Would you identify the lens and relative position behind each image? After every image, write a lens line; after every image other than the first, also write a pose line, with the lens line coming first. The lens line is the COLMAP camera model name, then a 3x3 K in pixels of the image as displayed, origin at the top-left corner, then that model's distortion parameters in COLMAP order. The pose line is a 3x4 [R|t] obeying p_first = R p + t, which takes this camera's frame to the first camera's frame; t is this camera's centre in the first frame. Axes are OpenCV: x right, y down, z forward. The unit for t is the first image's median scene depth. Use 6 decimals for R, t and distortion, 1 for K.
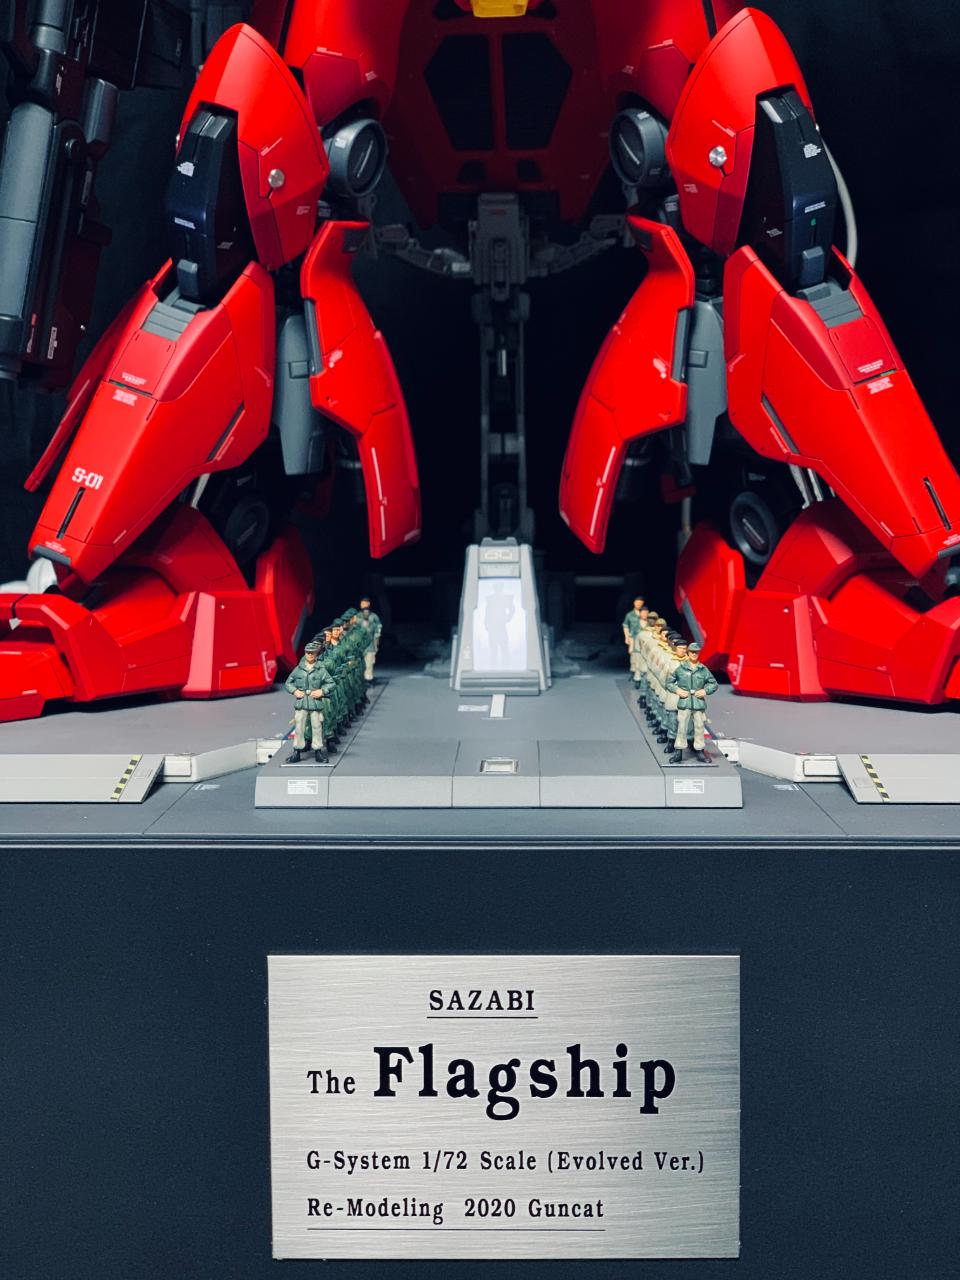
lens RADIAL K [[1953.9, 0, 468.7], [0, 1953.9, 638.0], [0, 0, 1]] dist [0.023439, 0.000000]
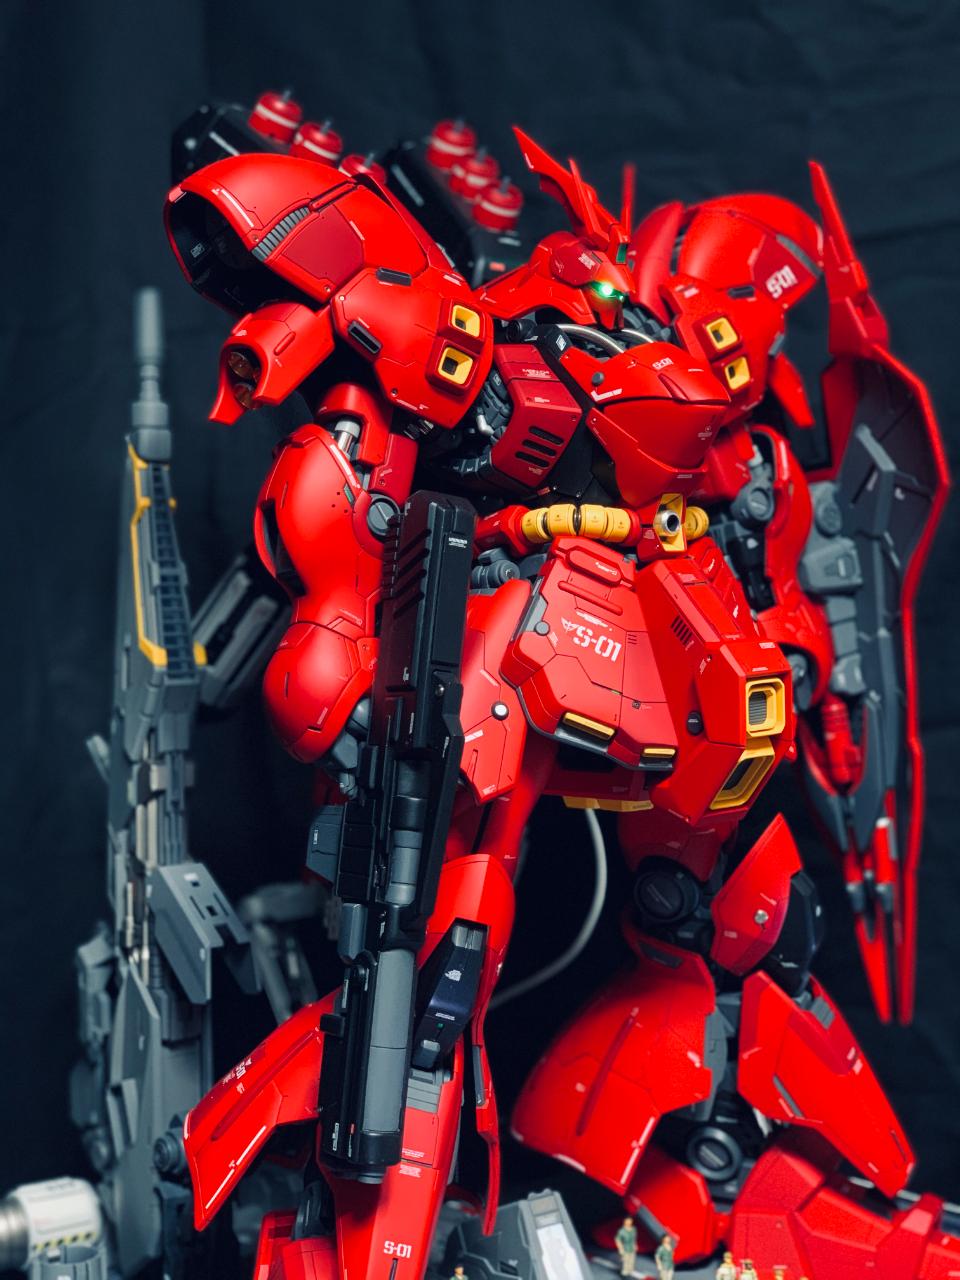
lens RADIAL K [[1953.9, 0, 486.1], [0, 1953.9, 638.9], [0, 0, 1]] dist [0.023439, 0.000000]
pose [[0.783936, -0.026329, 0.620283, -0.850599], [0.075903, 0.995670, -0.053666, -0.369667], [-0.616184, 0.089151, 0.782540, 0.016416]]
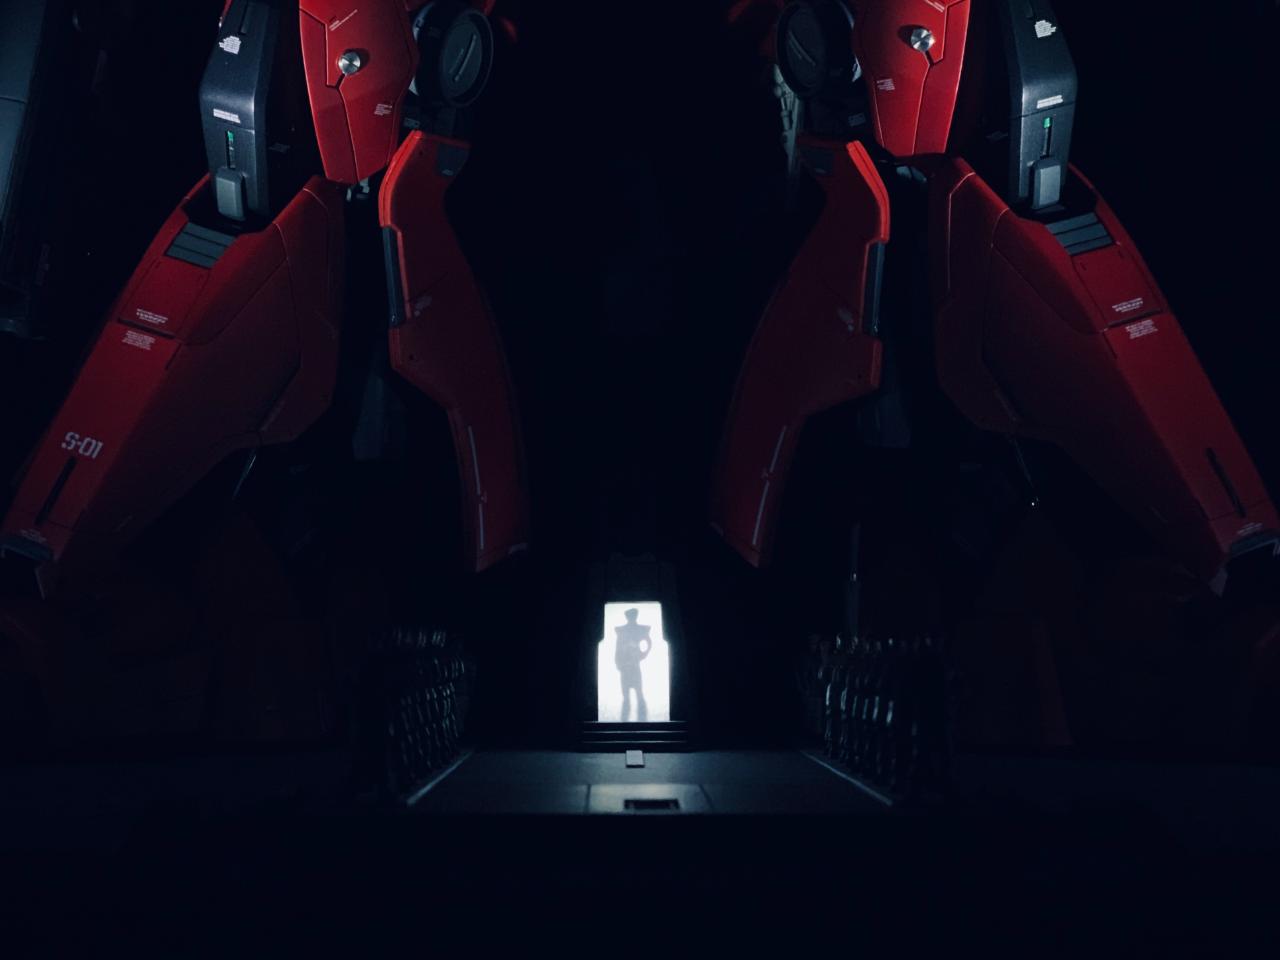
lens RADIAL K [[1953.9, 0, 640.2], [0, 1953.9, 489.7], [0, 0, 1]] dist [0.023439, 0.000000]
pose [[0.999008, 0.006631, 0.044039, -0.016615], [0.000279, 0.987899, -0.155096, 0.048425], [-0.044535, 0.154955, 0.986917, 0.258675]]
